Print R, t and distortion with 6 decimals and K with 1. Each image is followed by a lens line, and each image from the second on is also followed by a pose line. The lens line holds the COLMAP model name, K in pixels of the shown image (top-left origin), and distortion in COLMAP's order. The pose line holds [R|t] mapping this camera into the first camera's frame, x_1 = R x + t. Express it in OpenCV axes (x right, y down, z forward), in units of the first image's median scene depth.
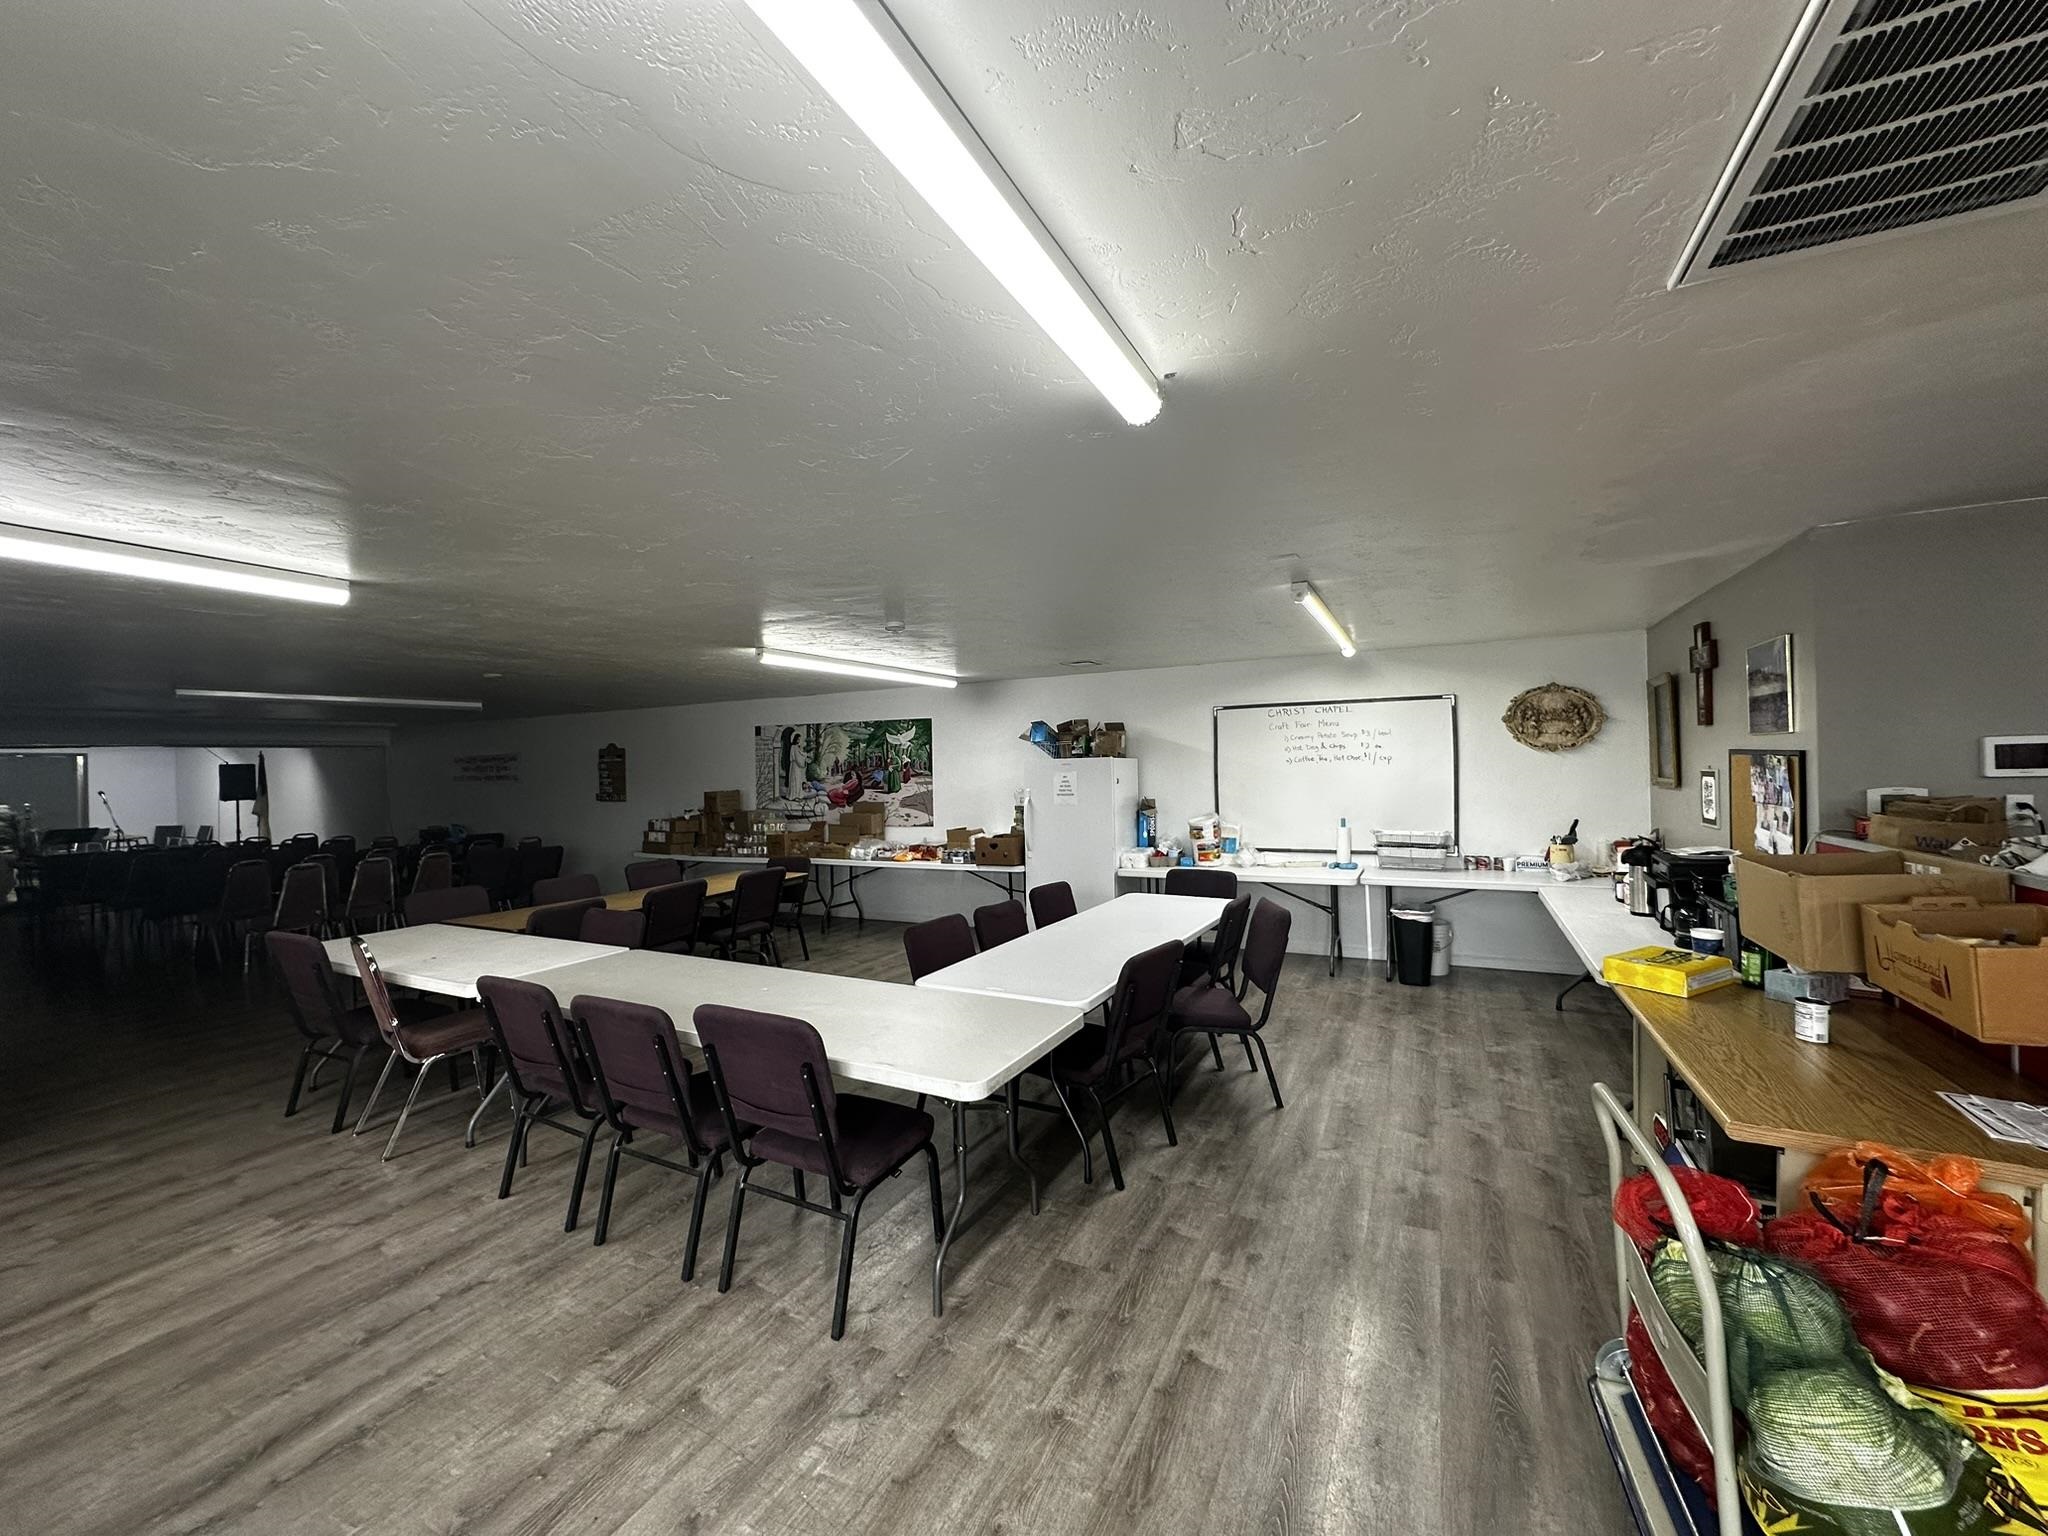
lens RADIAL K [[813.2, 0, 1024.0], [0, 813.2, 768.0], [0, 0, 1]] dist [-0.001540, -0.000474]
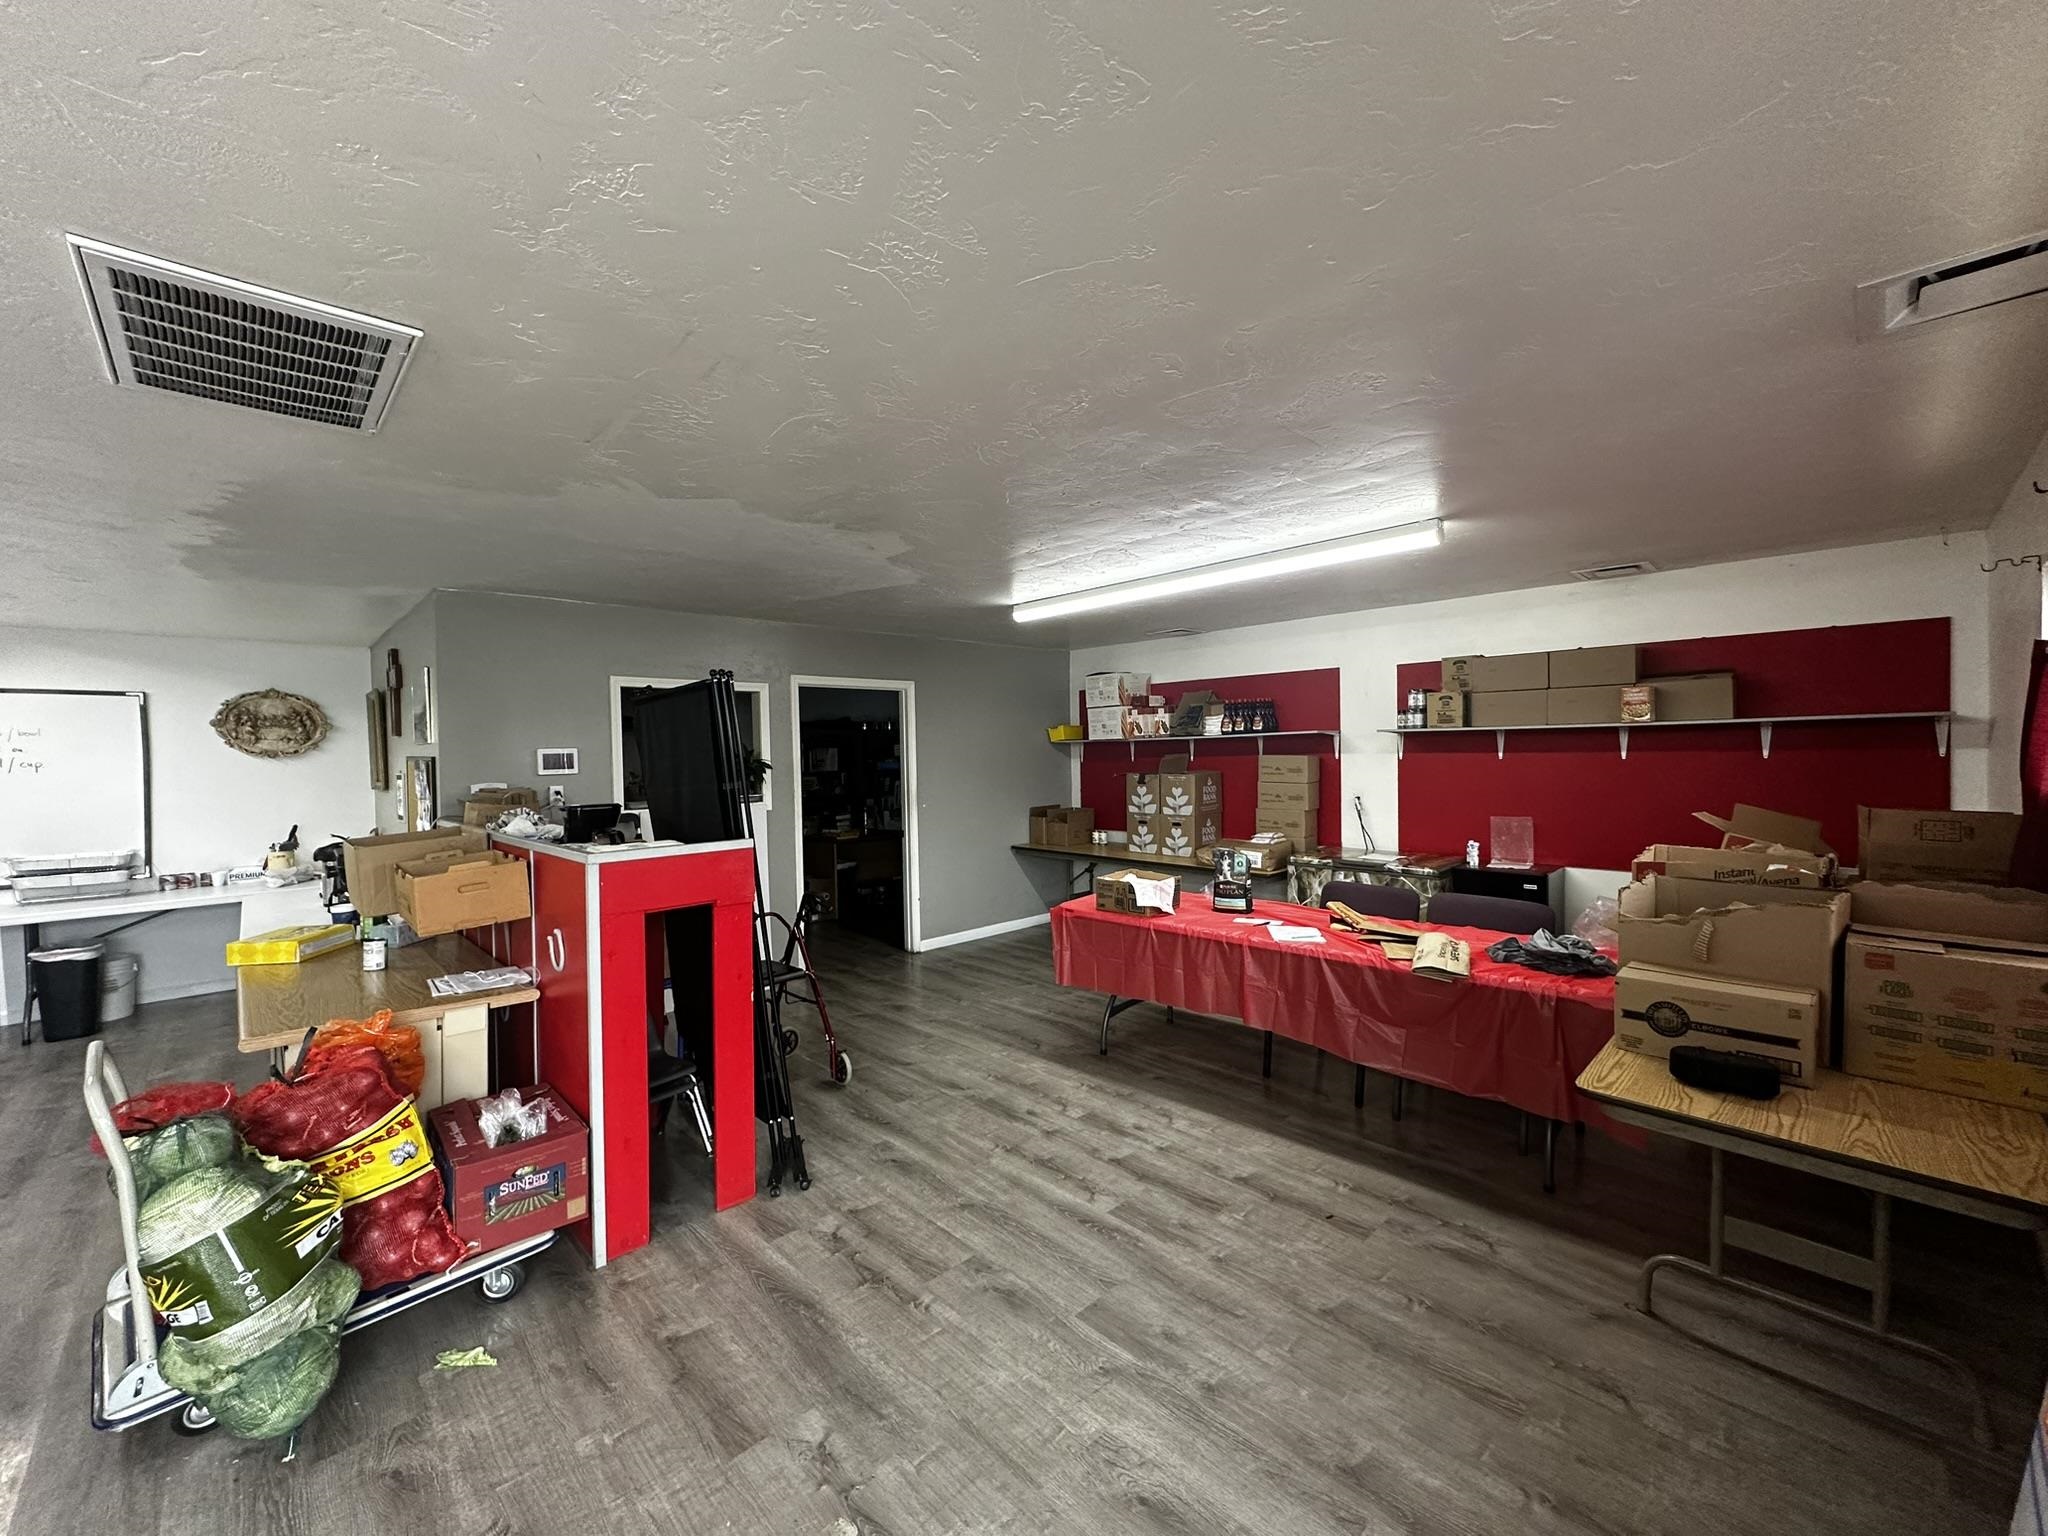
lens RADIAL K [[813.2, 0, 1024.0], [0, 813.2, 768.0], [0, 0, 1]] dist [-0.001540, -0.000474]
pose [[0.327243, -0.002812, 0.944936, 0.018152], [0.015078, 0.999884, -0.002247, 0.007771], [-0.944820, 0.014983, 0.327247, -0.191116]]
